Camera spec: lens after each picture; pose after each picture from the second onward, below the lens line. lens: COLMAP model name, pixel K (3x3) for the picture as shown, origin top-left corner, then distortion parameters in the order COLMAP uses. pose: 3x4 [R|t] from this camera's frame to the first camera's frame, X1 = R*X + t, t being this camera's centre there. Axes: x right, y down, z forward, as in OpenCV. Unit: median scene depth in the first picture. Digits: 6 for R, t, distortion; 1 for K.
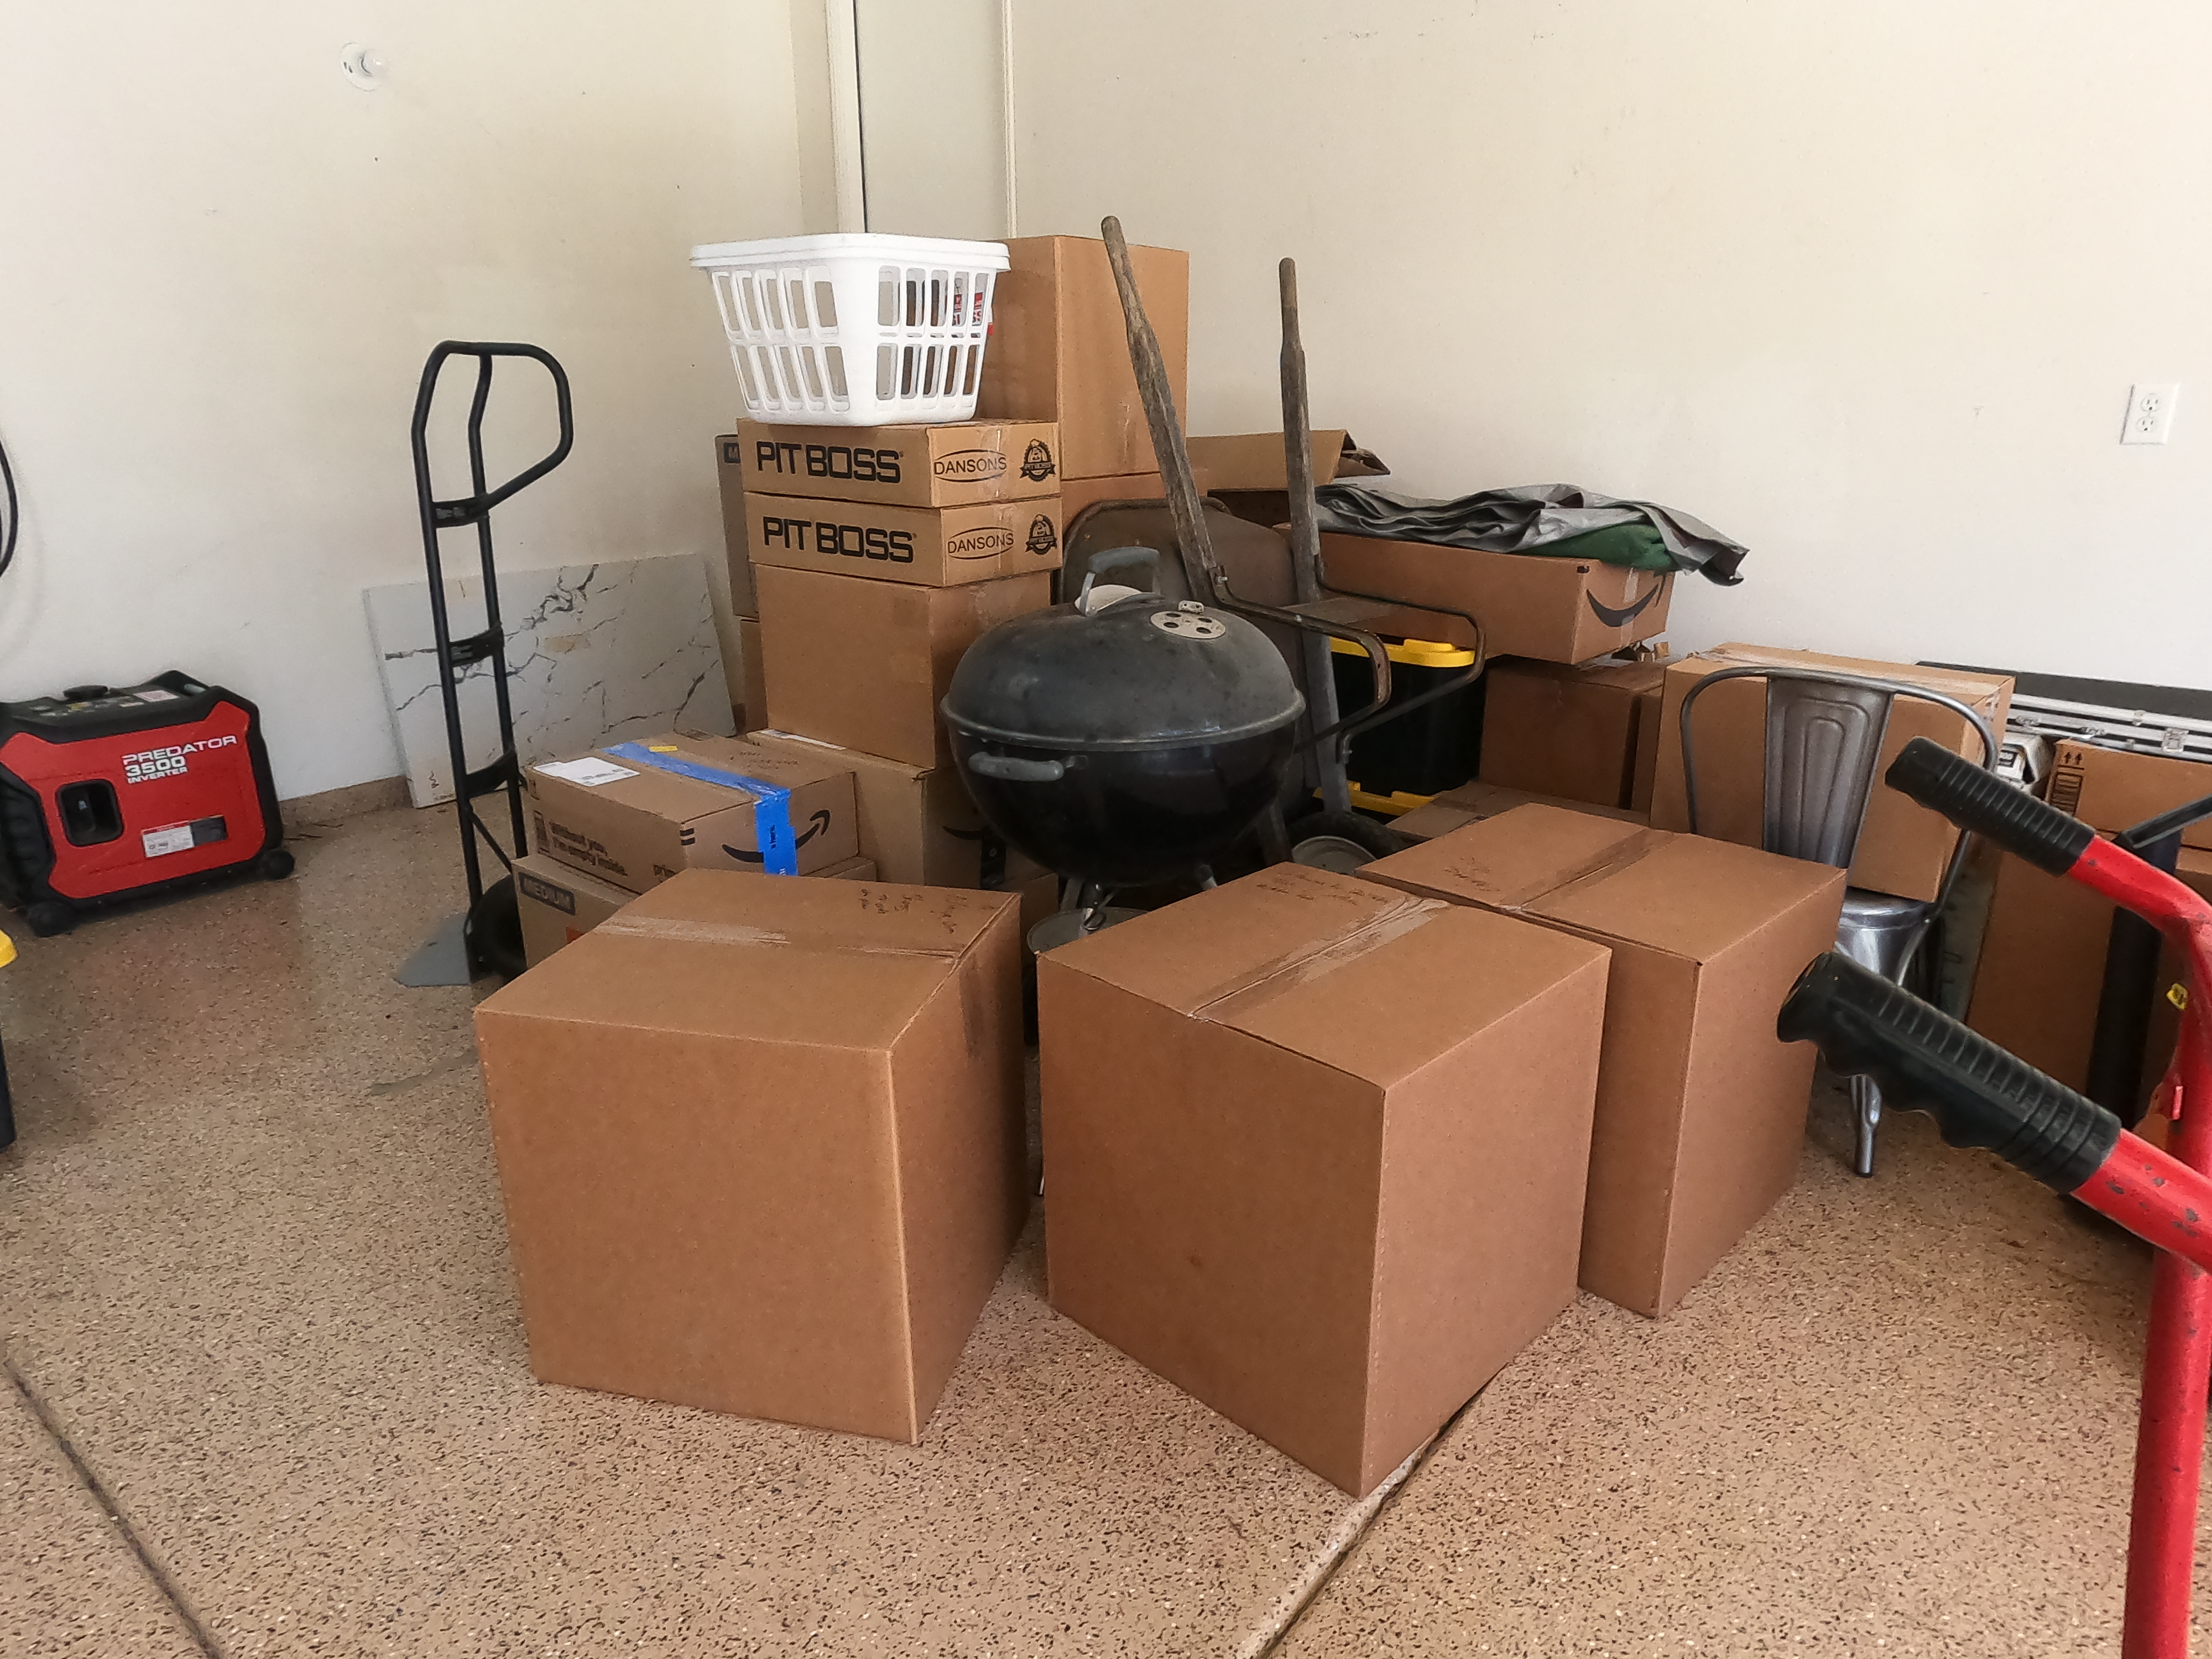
lens RADIAL K [[1368.6, 0, 1106.6], [0, 1368.6, 836.6], [0, 0, 1]] dist [-0.032856, 0.029535]
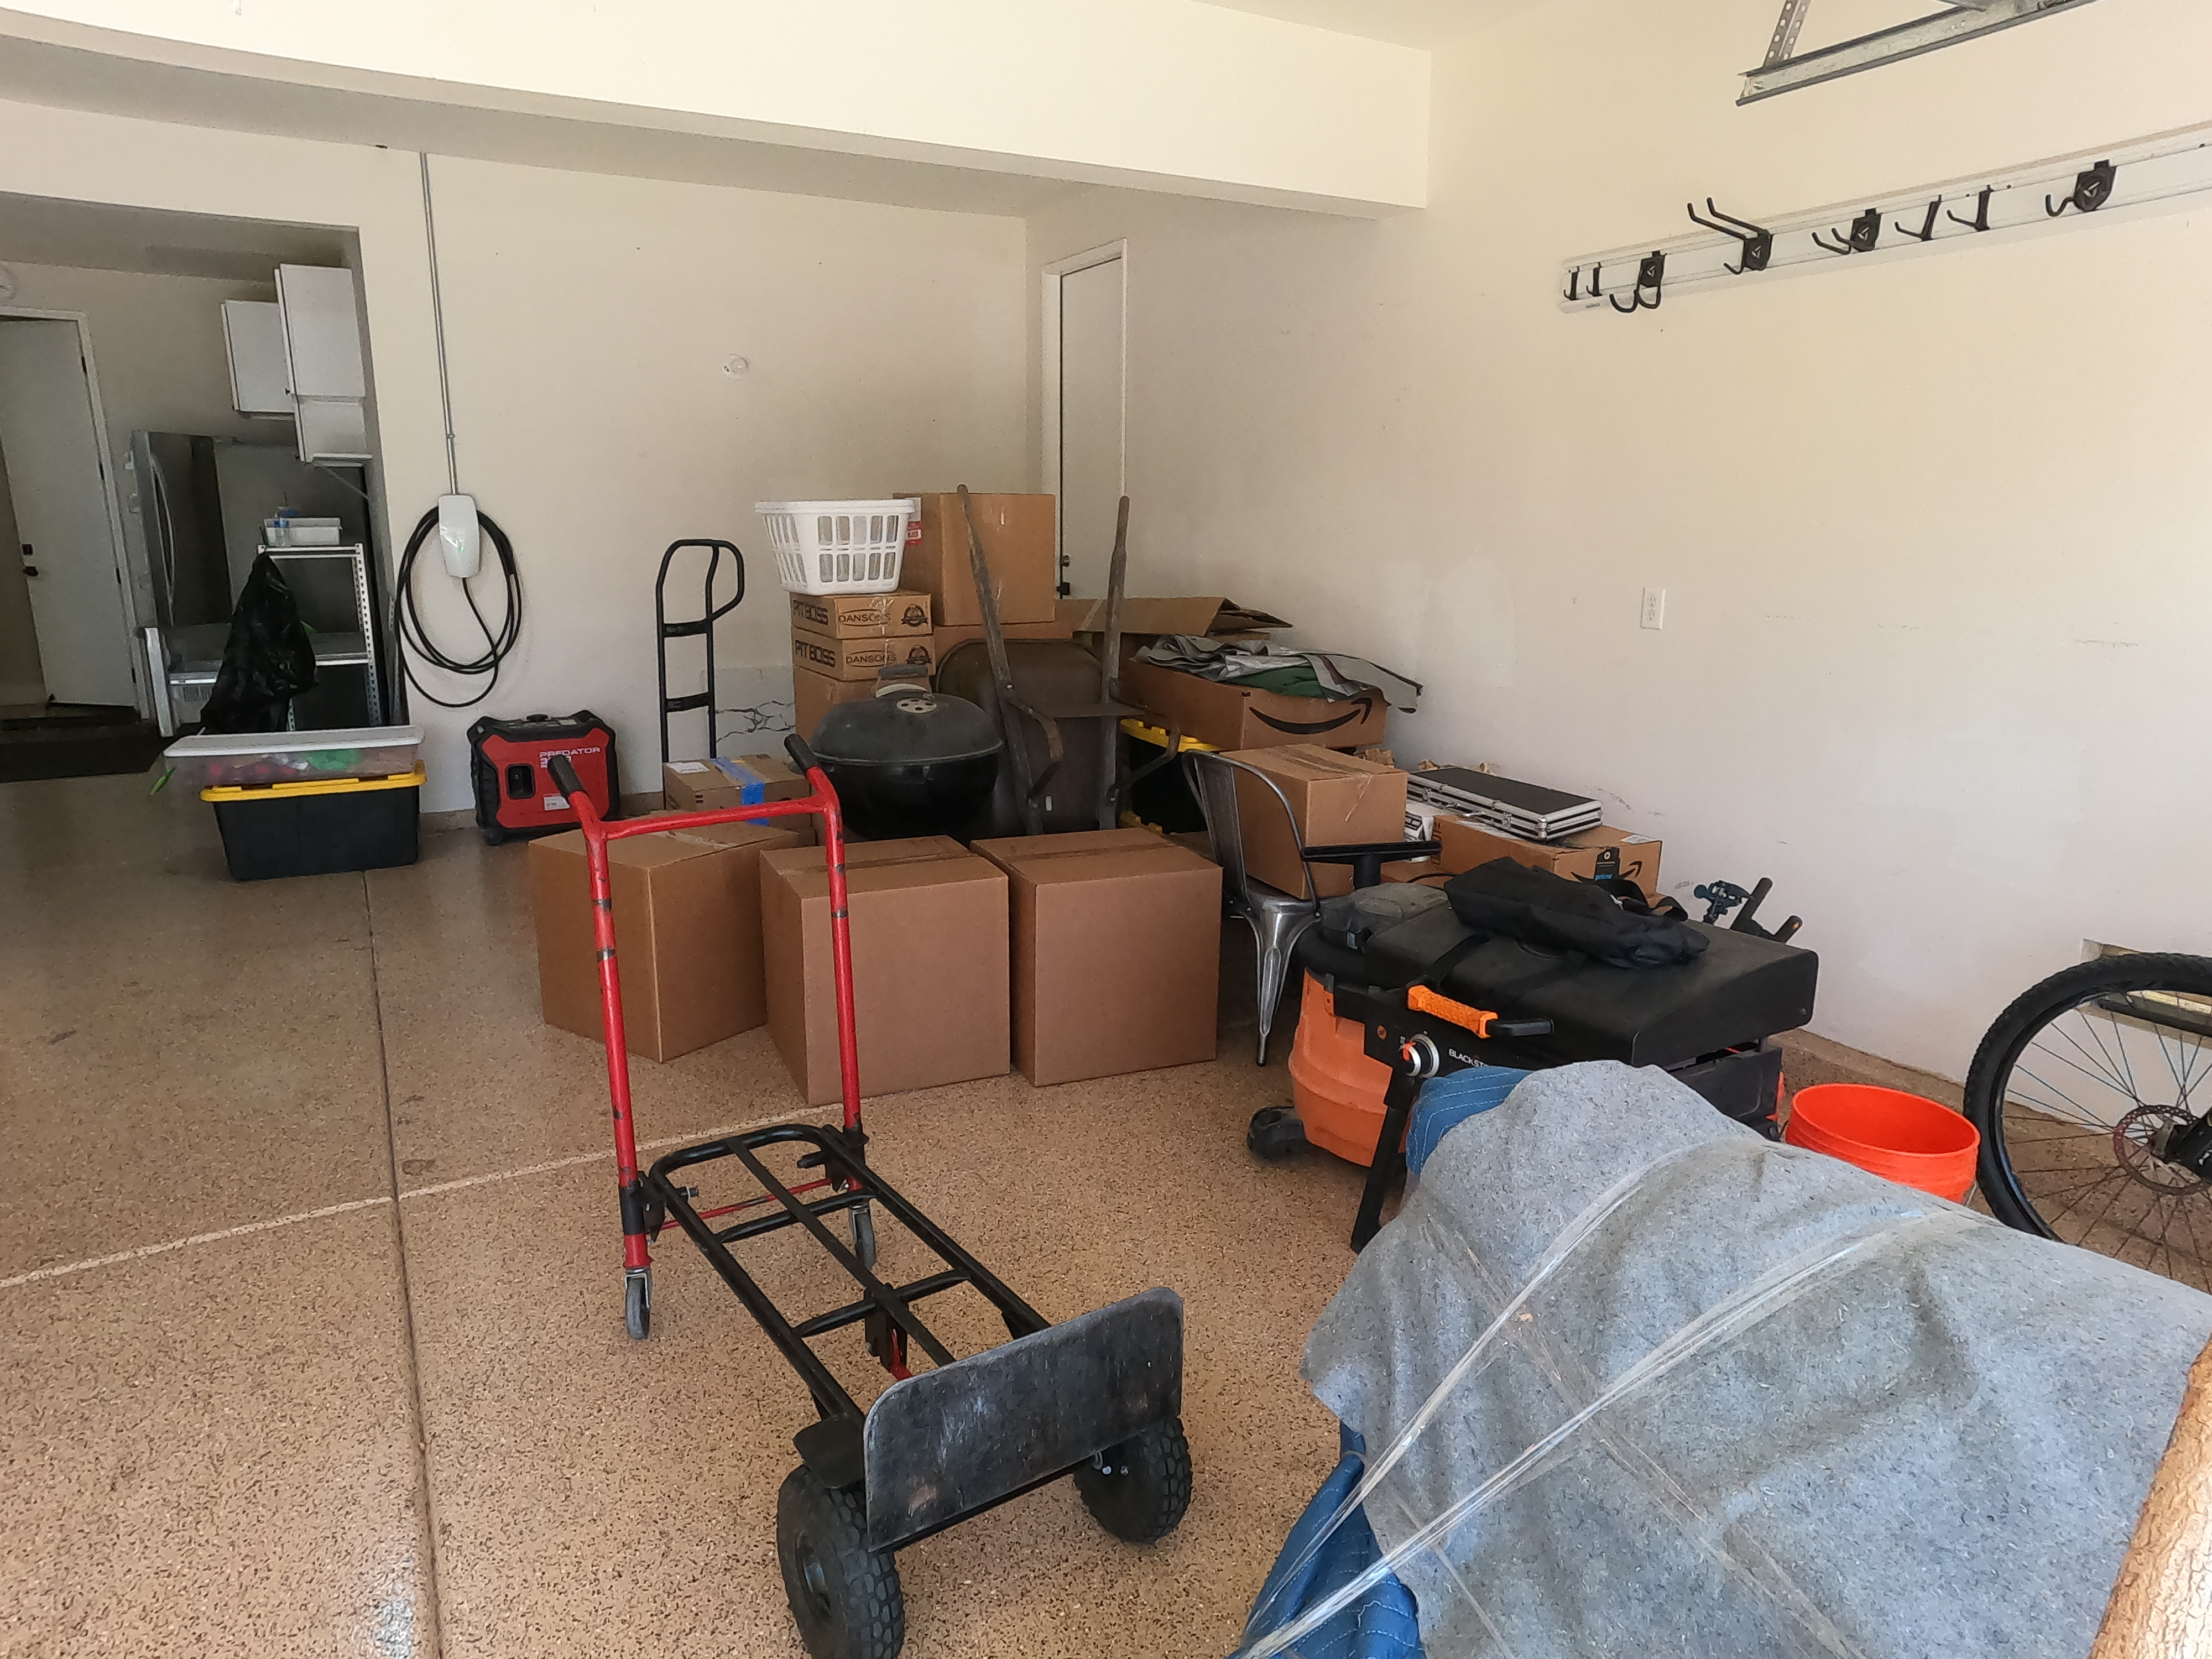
lens RADIAL K [[1368.6, 0, 1106.6], [0, 1368.6, 836.6], [0, 0, 1]] dist [-0.032856, 0.029535]
pose [[0.928089, 0.094633, -0.360134, 0.771287], [-0.124617, 0.990333, -0.060913, 0.082347], [0.350888, 0.101412, 0.930910, -0.502231]]
